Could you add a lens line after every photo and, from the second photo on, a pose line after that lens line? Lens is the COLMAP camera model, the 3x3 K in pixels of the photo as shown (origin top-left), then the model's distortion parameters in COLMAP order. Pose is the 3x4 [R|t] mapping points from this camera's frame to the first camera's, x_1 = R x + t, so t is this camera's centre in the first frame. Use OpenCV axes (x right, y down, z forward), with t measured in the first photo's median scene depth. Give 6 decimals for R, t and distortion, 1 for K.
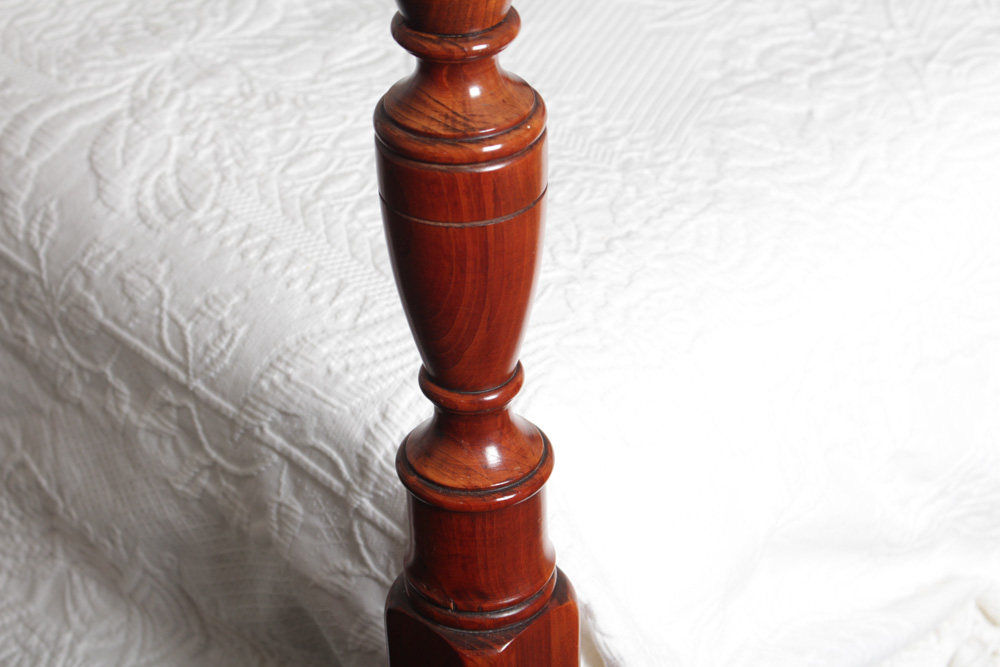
lens RADIAL K [[2282.3, 0, 508.4], [0, 2282.3, 332.4], [0, 0, 1]] dist [-0.002086, 0.000000]
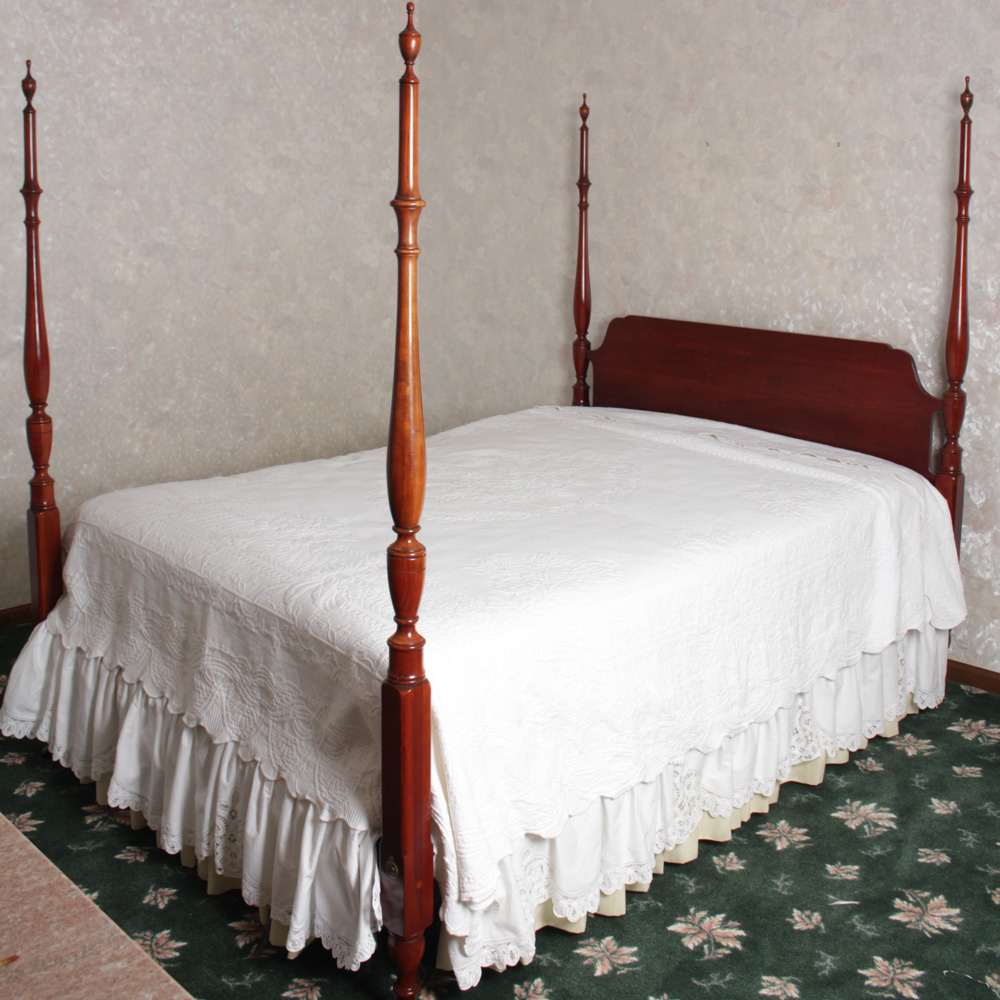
lens RADIAL K [[1240.5, 0, 483.4], [0, 1240.5, 338.2], [0, 0, 1]] dist [-0.116340, 0.000000]
pose [[0.998727, 0.044658, -0.023440, 0.119540], [-0.050414, 0.897668, -0.437779, 0.417863], [0.001491, 0.438403, 0.898777, -0.965240]]
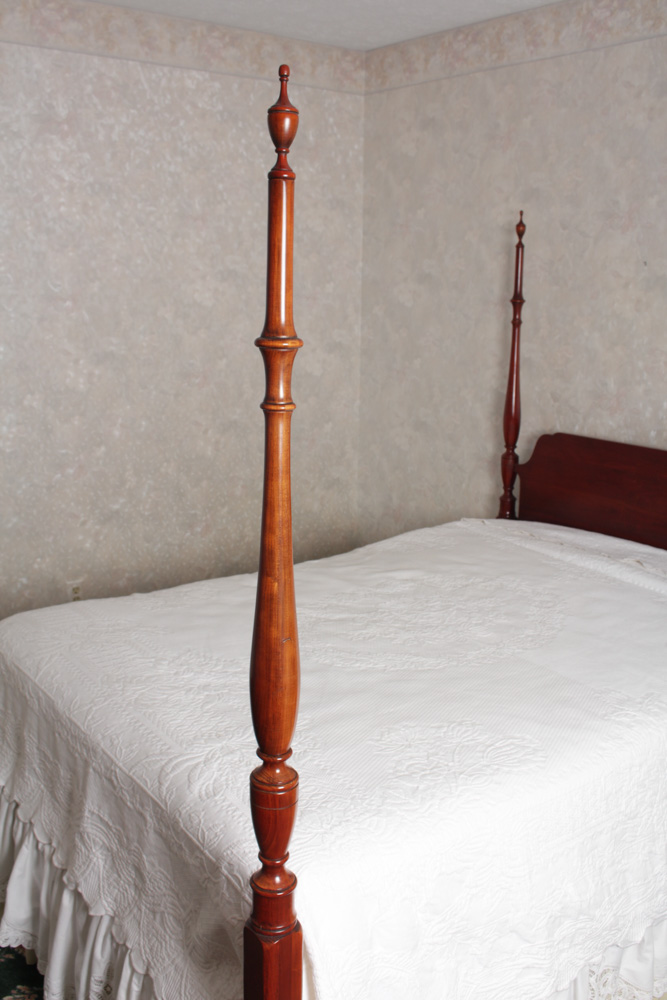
lens RADIAL K [[973.2, 0, 325.9], [0, 973.2, 501.1], [0, 0, 1]] dist [-0.090830, 0.000000]
pose [[0.988881, 0.079383, -0.125745, 0.153811], [-0.118689, 0.930775, -0.345791, 0.010467], [0.089590, 0.356870, 0.929848, -0.393972]]
